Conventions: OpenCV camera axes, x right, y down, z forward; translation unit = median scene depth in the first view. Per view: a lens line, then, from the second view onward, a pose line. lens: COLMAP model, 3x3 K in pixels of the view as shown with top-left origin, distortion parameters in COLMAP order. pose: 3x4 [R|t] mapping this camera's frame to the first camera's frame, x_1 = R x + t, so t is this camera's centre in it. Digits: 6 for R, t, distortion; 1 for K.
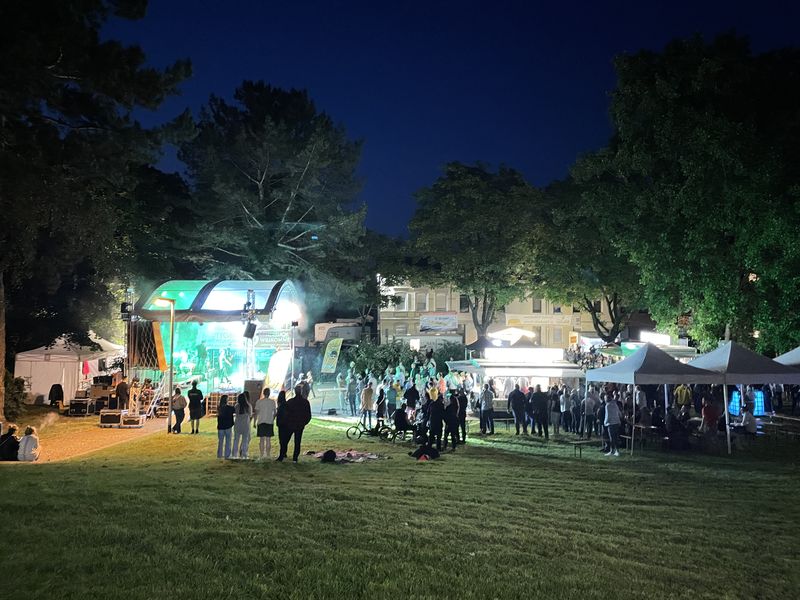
lens RADIAL K [[606.0, 0, 398.3], [0, 606.0, 294.5], [0, 0, 1]] dist [0.099348, -0.118133]
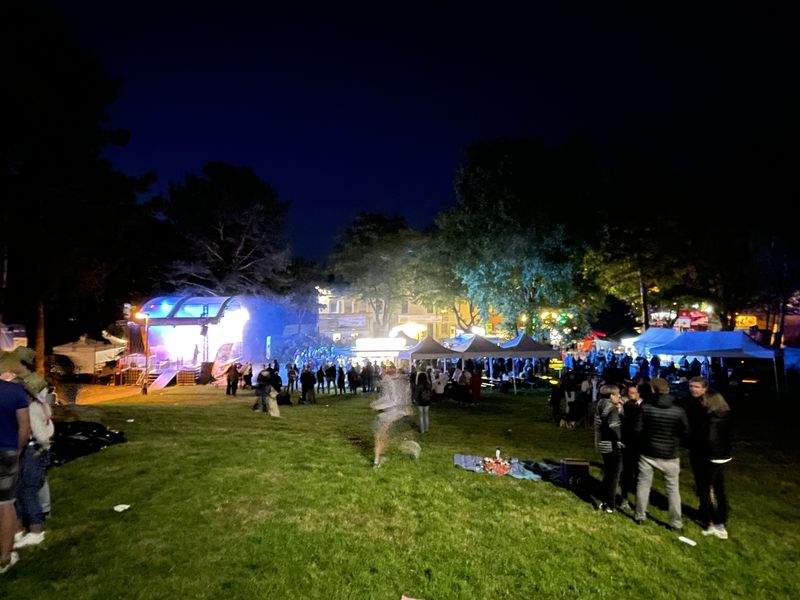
lens RADIAL K [[464.9, 0, 400.4], [0, 464.9, 304.1], [0, 0, 1]] dist [-0.009428, -0.001094]
pose [[0.996194, -0.008184, 0.086782, 0.120510], [0.006641, 0.999815, 0.018052, -0.021628], [-0.086914, -0.017407, 0.996064, -0.182687]]
